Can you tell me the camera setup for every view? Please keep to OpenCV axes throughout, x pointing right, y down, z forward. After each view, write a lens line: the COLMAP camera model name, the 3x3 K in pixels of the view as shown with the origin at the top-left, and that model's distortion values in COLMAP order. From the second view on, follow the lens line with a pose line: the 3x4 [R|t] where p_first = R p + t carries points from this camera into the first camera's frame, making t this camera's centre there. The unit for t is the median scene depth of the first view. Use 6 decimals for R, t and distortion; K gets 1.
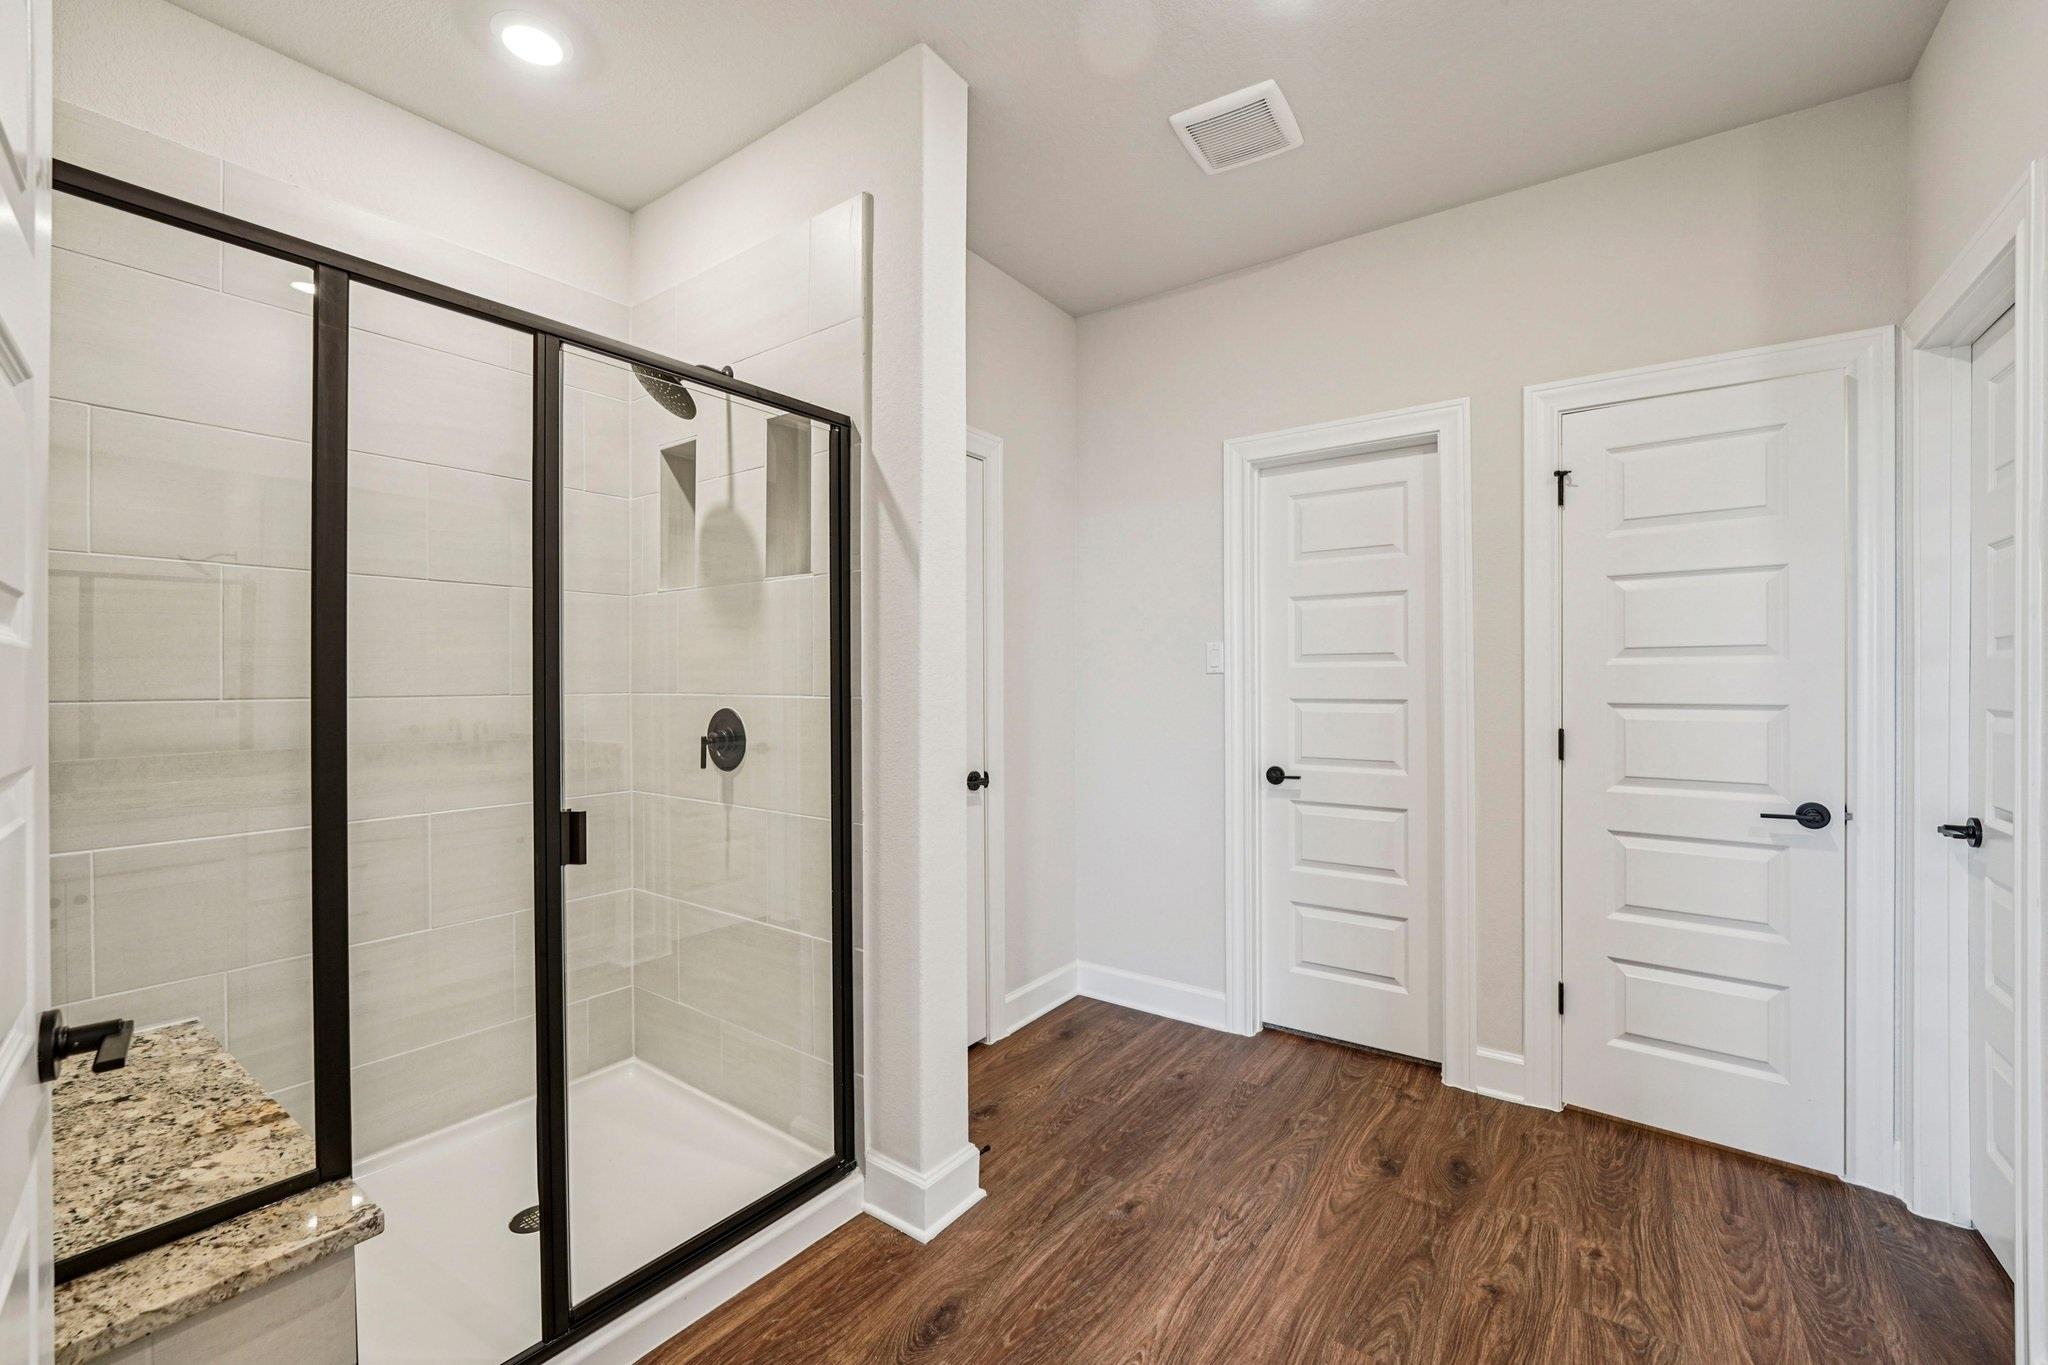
lens RADIAL K [[835.8, 0, 1024.0], [0, 835.8, 682.5], [0, 0, 1]] dist [-0.032805, 0.006198]
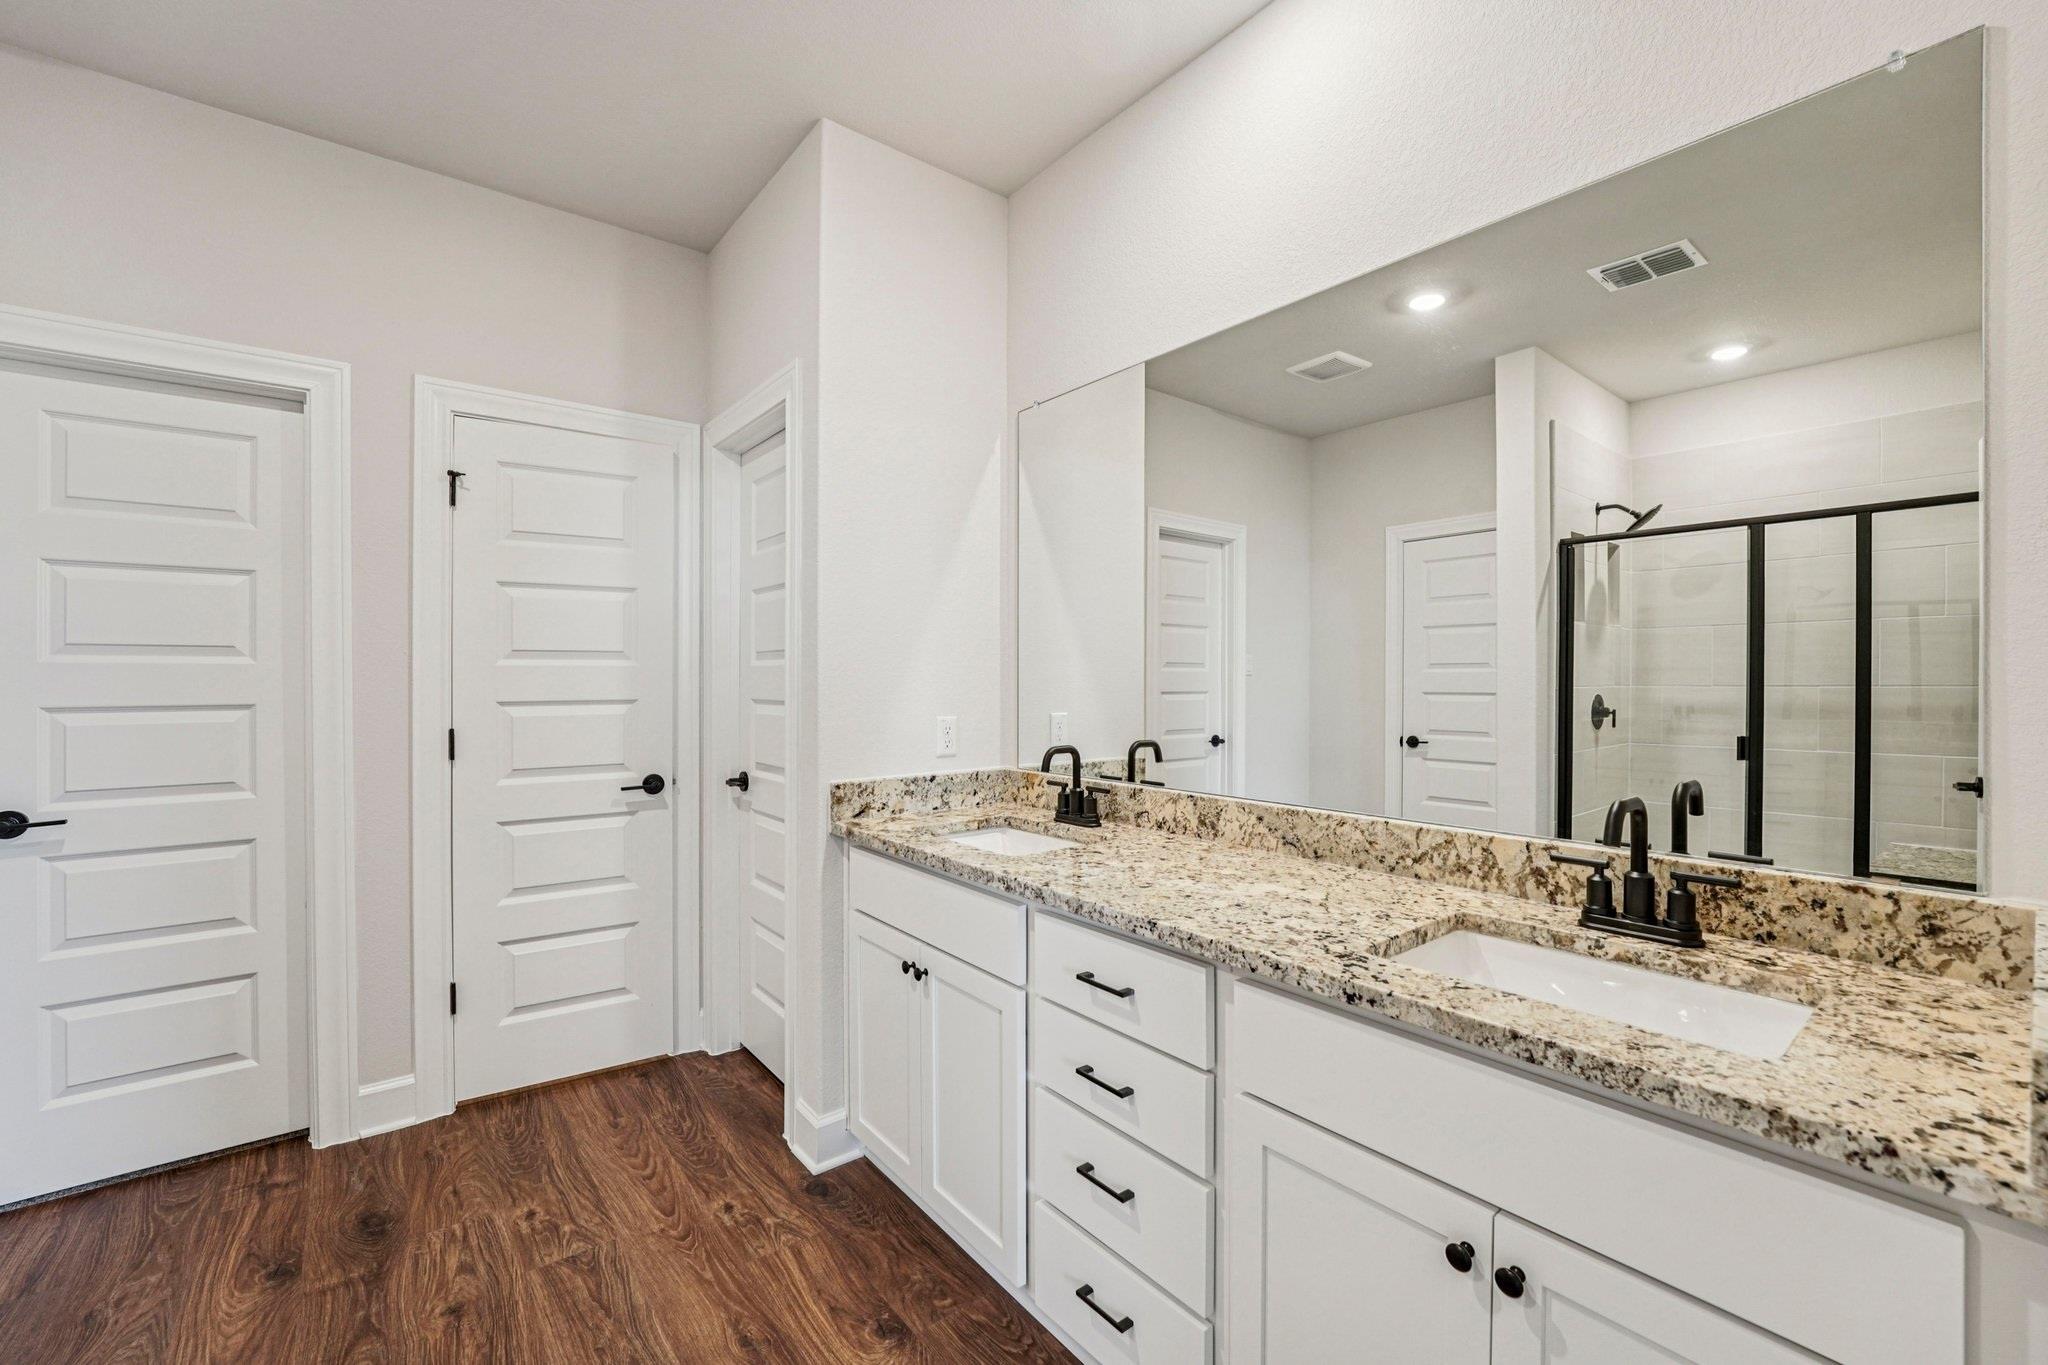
lens RADIAL K [[835.8, 0, 1024.0], [0, 835.8, 682.5], [0, 0, 1]] dist [-0.032805, 0.006198]
pose [[0.267828, -0.001717, 0.963465, -0.139289], [0.005726, 0.999984, 0.000190, 0.004298], [-0.963450, 0.005466, 0.267834, 0.071656]]
